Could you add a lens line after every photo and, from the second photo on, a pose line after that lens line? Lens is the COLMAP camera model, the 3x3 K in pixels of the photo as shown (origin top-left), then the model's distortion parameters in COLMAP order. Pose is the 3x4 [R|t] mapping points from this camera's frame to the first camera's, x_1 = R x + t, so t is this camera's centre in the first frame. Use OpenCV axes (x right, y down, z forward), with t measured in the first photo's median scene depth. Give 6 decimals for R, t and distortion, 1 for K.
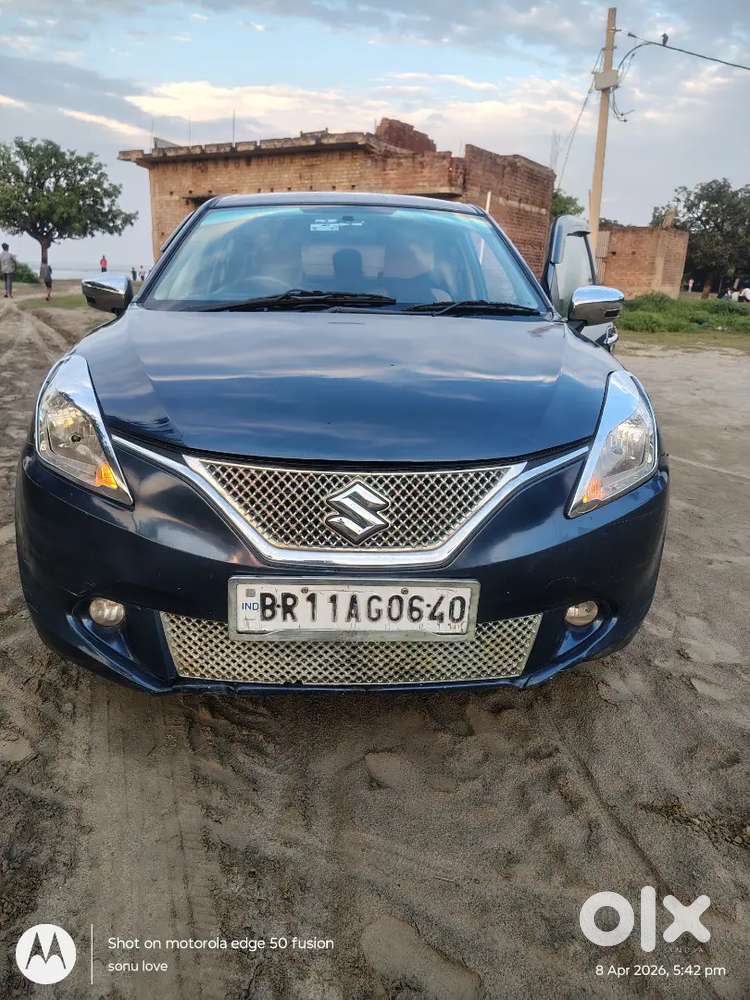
lens RADIAL K [[700.7, 0, 376.3], [0, 700.7, 487.0], [0, 0, 1]] dist [0.027159, -0.038304]
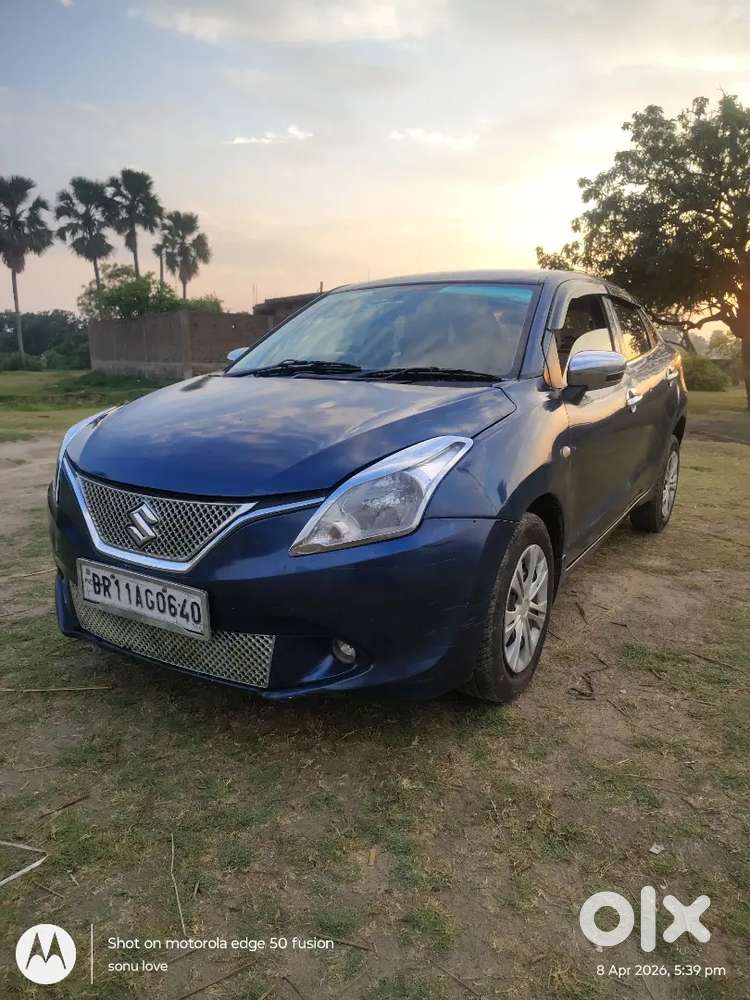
lens RADIAL K [[700.7, 0, 390.0], [0, 700.7, 492.5], [0, 0, 1]] dist [0.027159, -0.038304]
pose [[0.824151, 0.094357, -0.558454, 1.094812], [-0.135513, 0.990237, -0.032675, -0.045246], [0.549919, 0.102607, 0.828891, 0.128102]]
